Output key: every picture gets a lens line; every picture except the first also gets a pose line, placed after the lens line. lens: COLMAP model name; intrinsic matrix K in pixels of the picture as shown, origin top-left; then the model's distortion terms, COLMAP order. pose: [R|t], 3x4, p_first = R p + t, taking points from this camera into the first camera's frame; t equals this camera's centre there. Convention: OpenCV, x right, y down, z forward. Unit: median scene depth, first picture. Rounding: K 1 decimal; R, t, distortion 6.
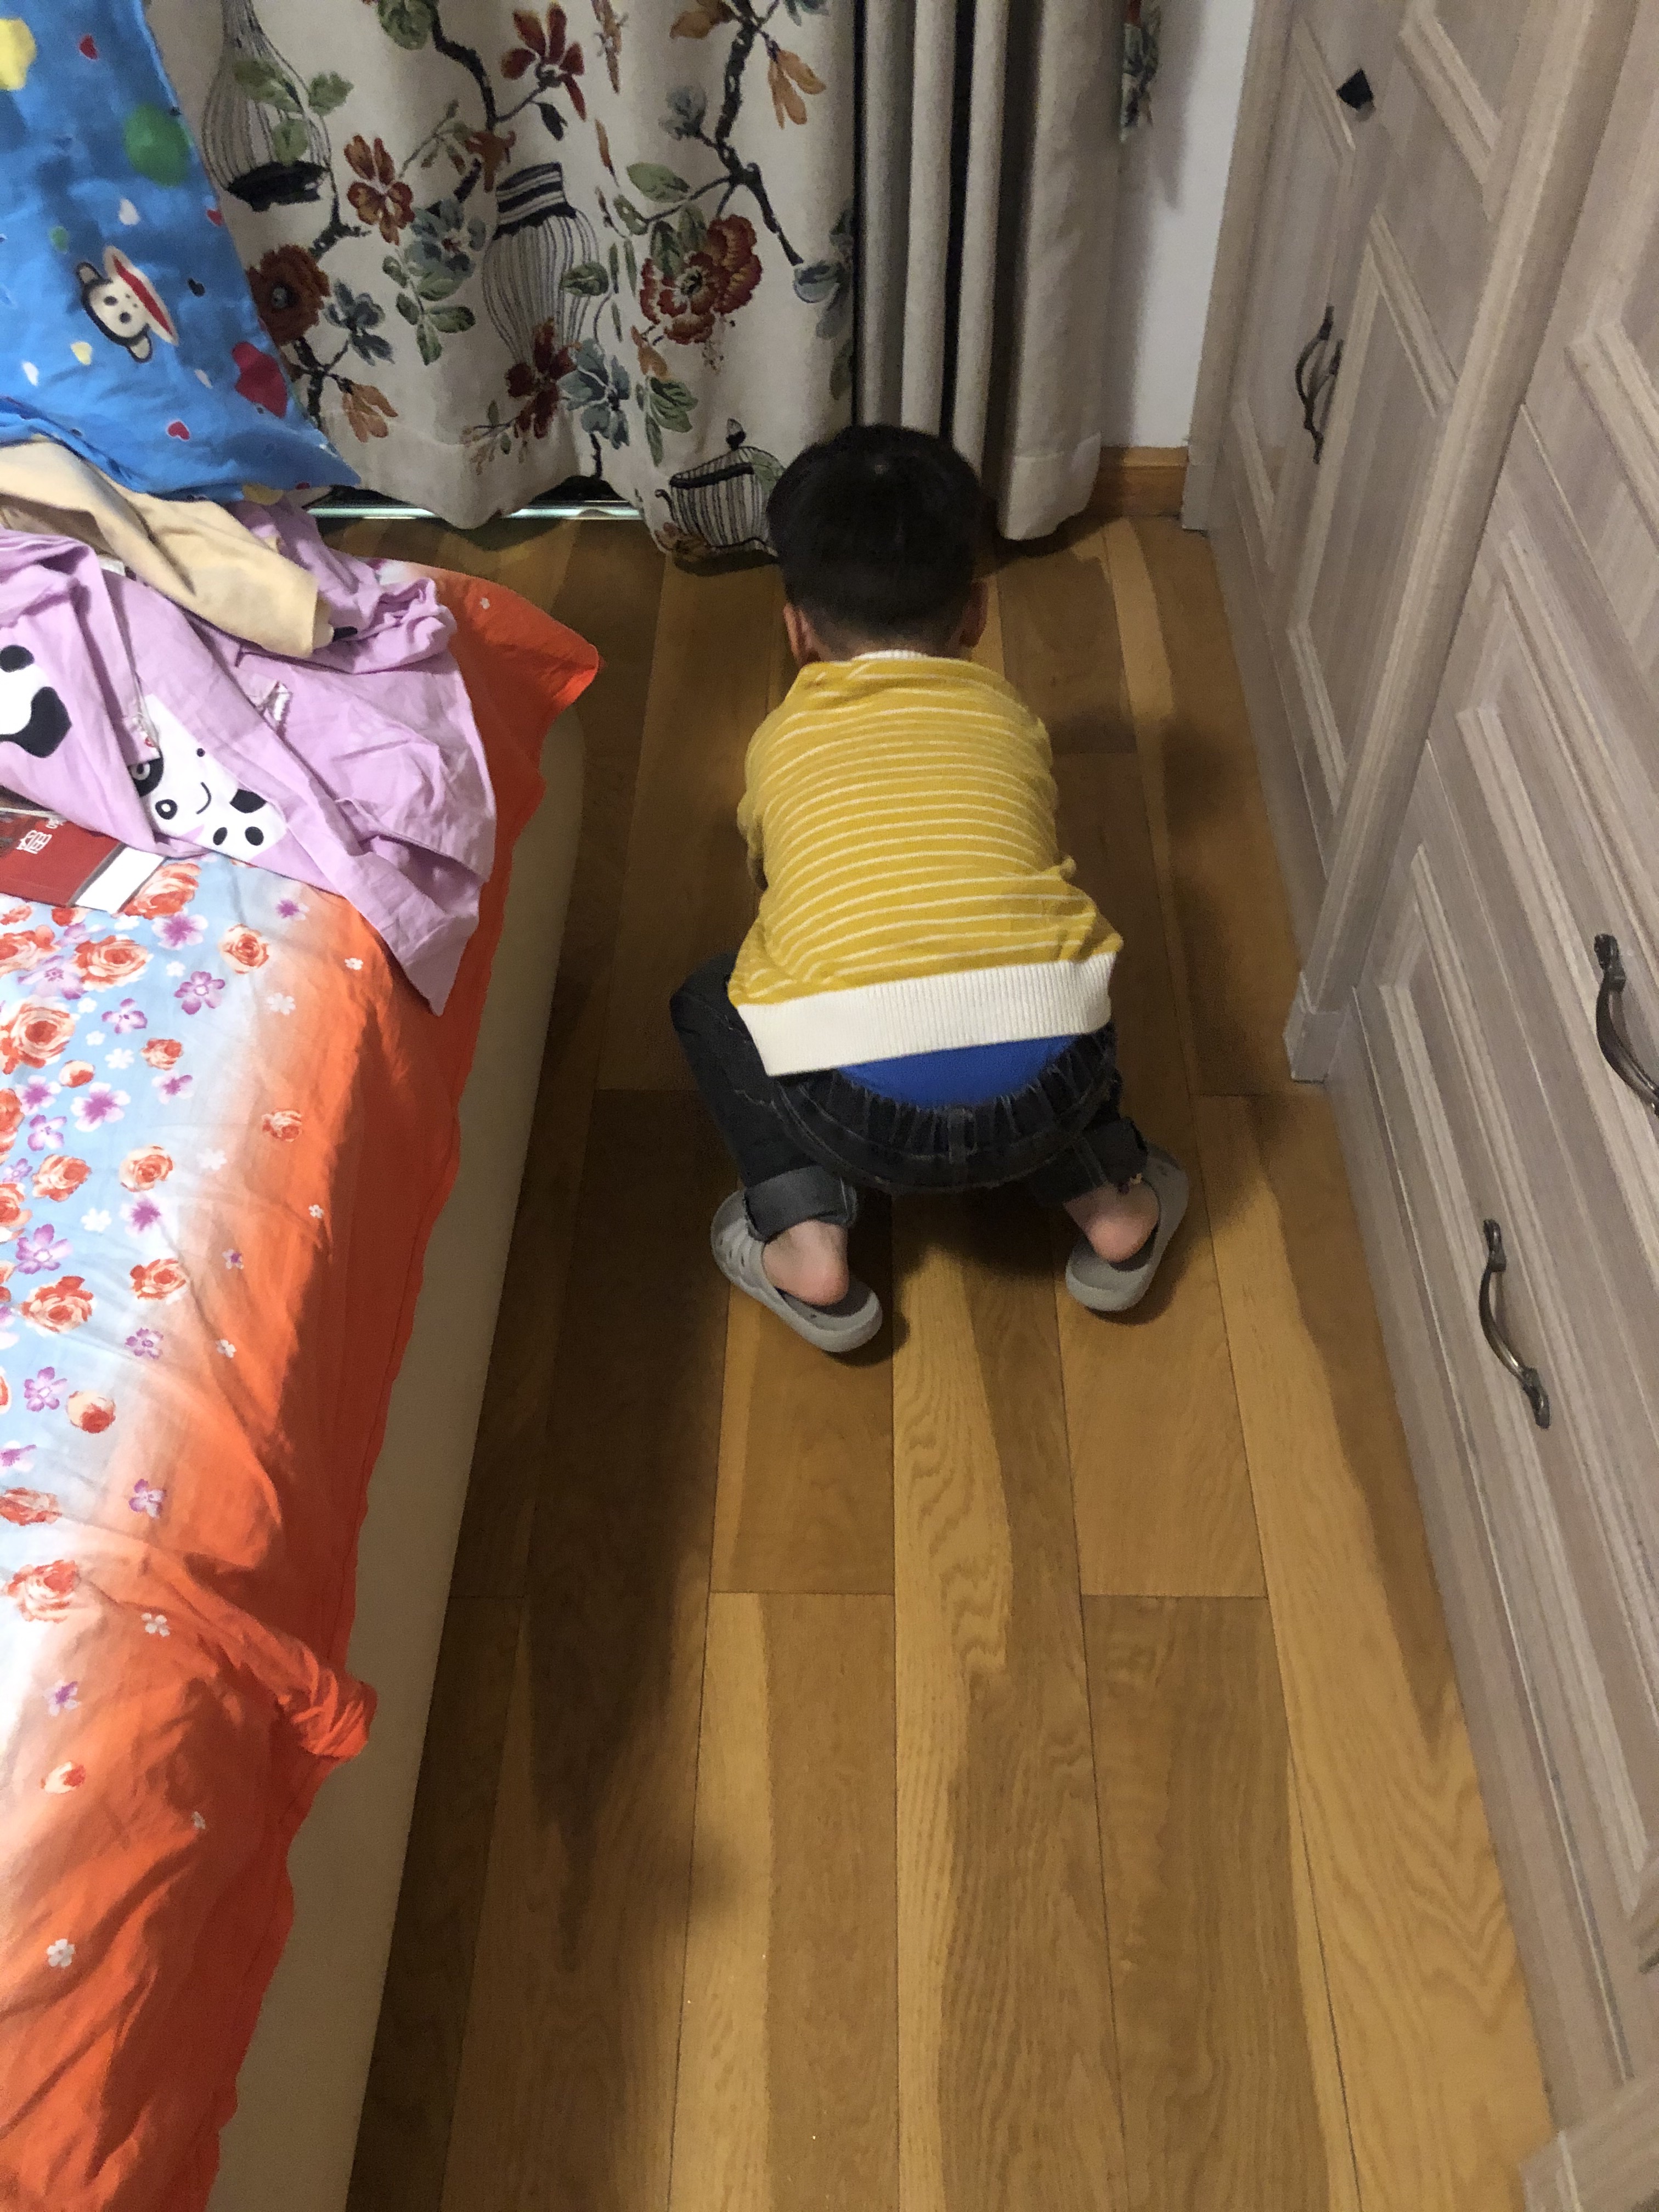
lens RADIAL K [[1842.1, 0, 830.0], [0, 1842.1, 1104.2], [0, 0, 1]] dist [0.000920, 0.000258]
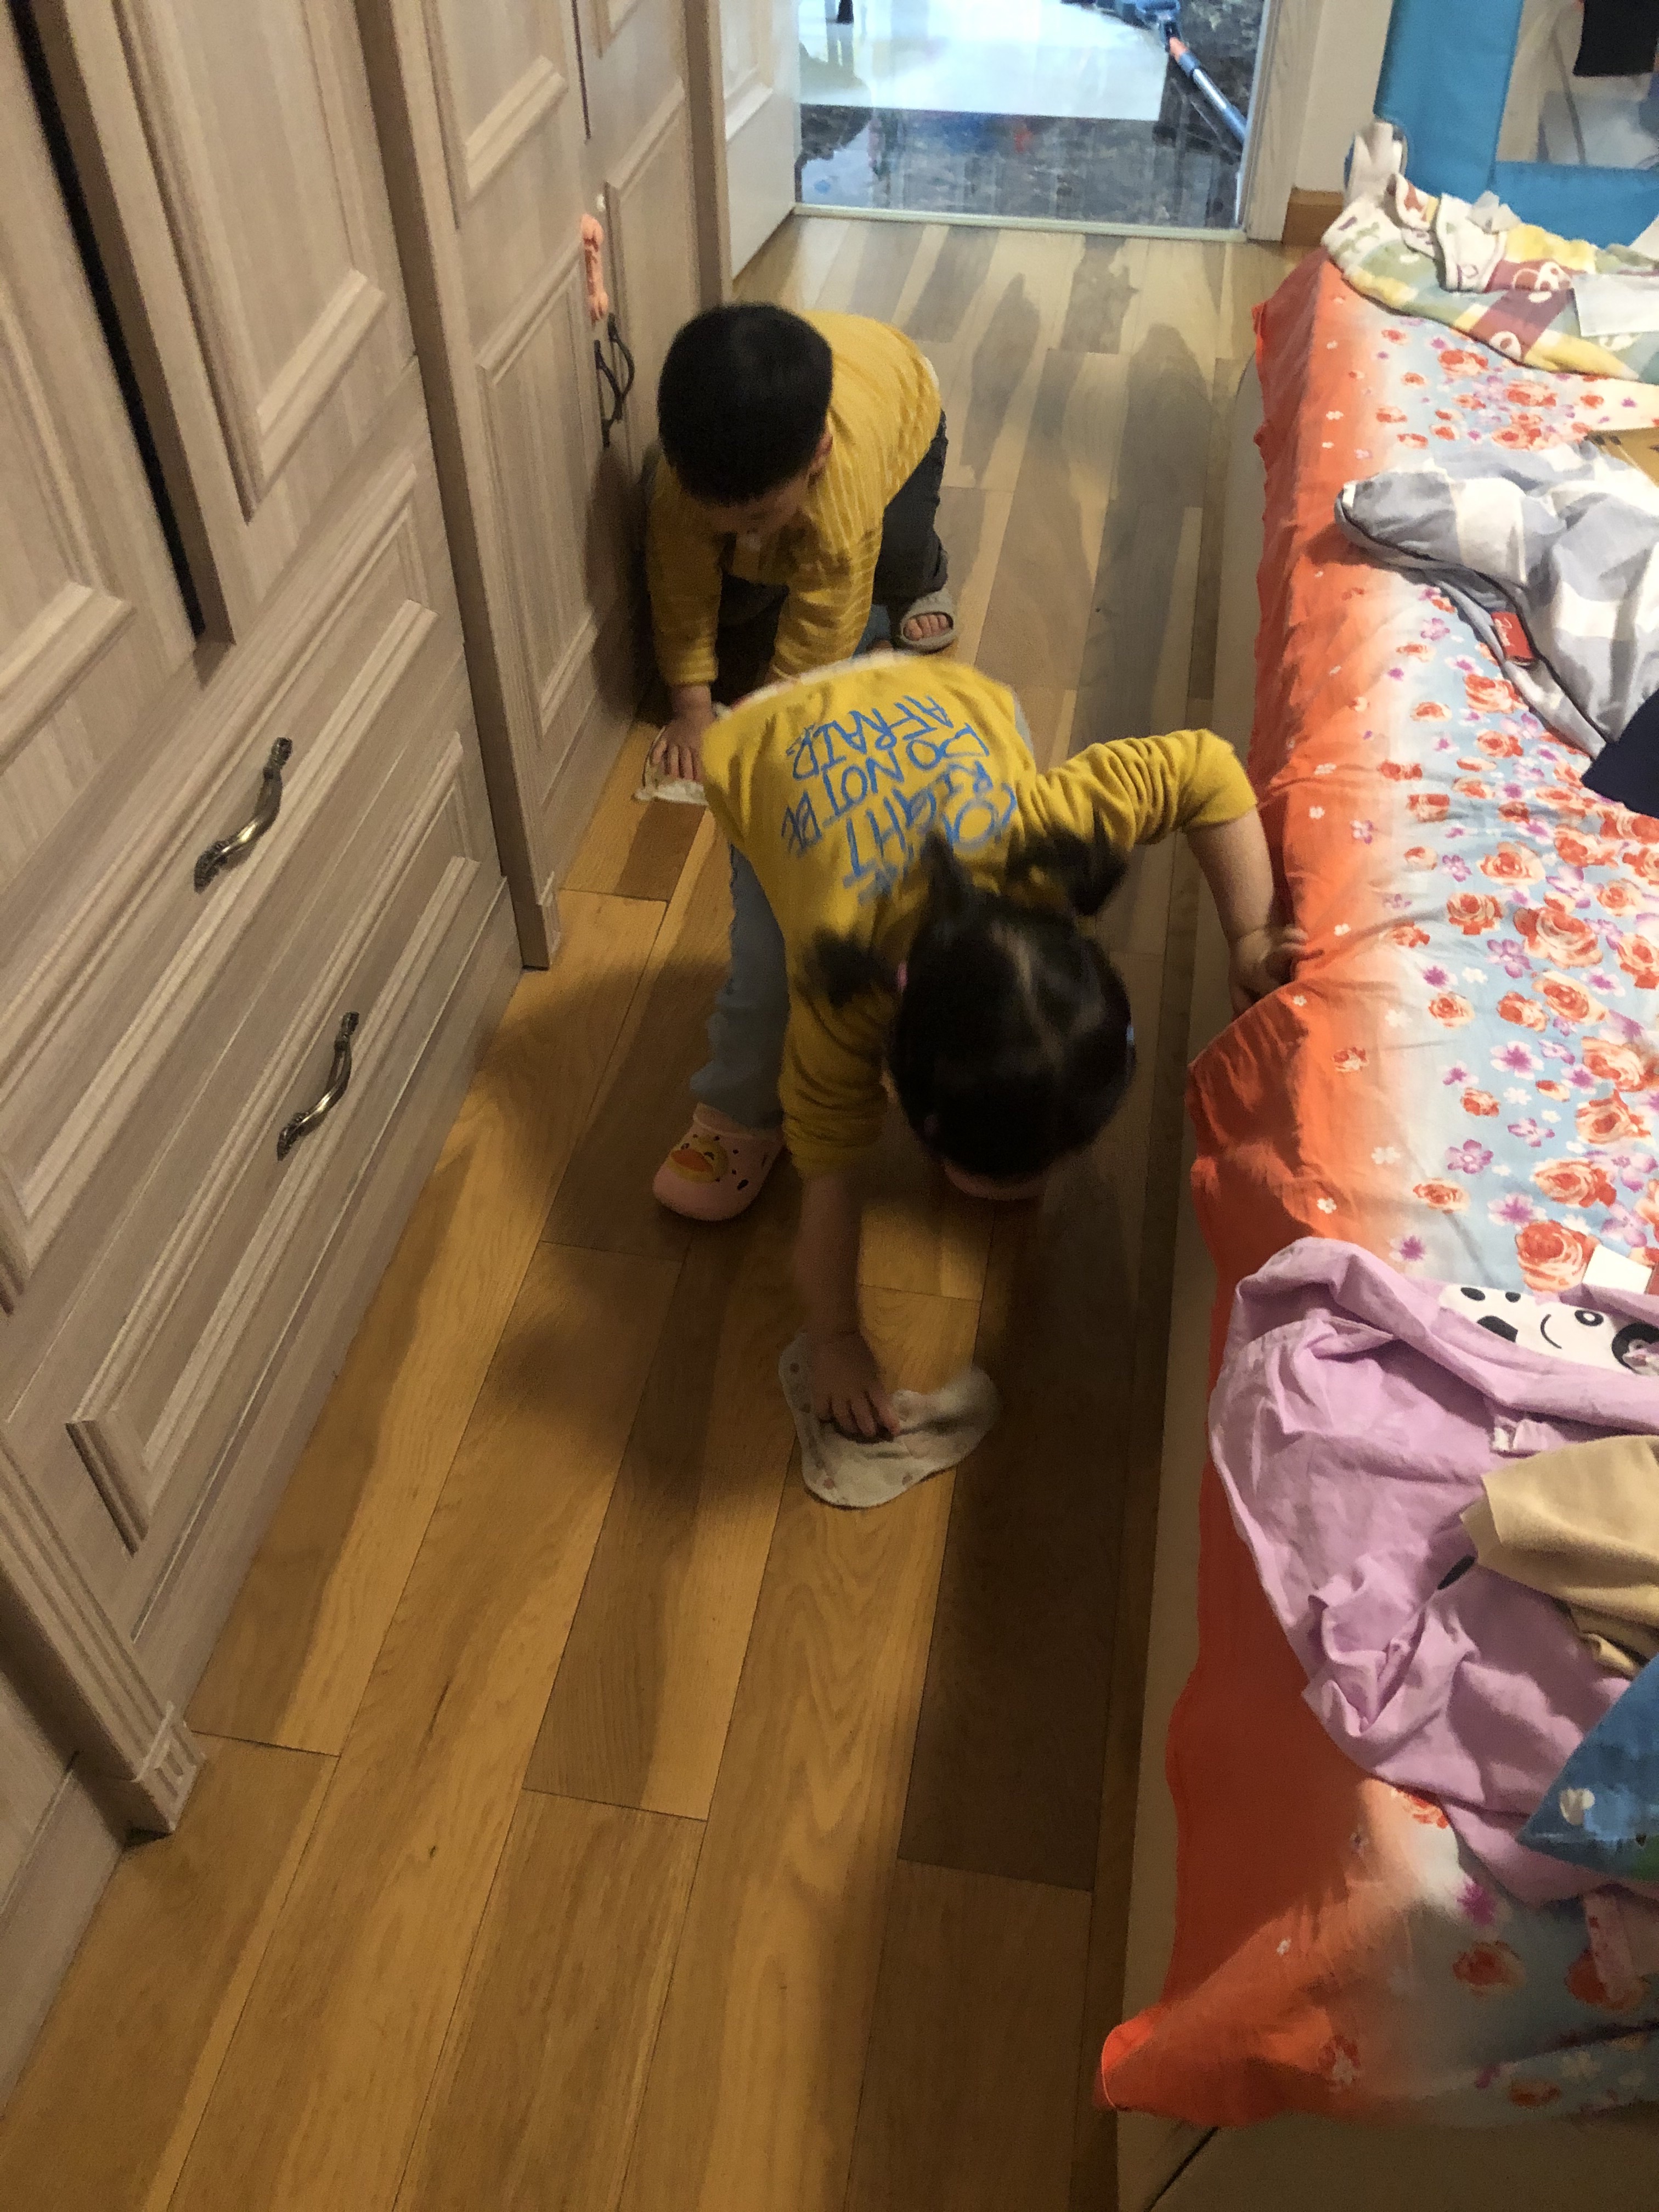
lens RADIAL K [[1842.1, 0, 830.8], [0, 1842.1, 1108.0], [0, 0, 1]] dist [0.000920, 0.000258]
pose [[-0.986189, -0.110420, 0.123447, -0.124322], [0.128915, -0.043804, 0.990688, -1.126360], [-0.103984, 0.992919, 0.057433, 0.979266]]
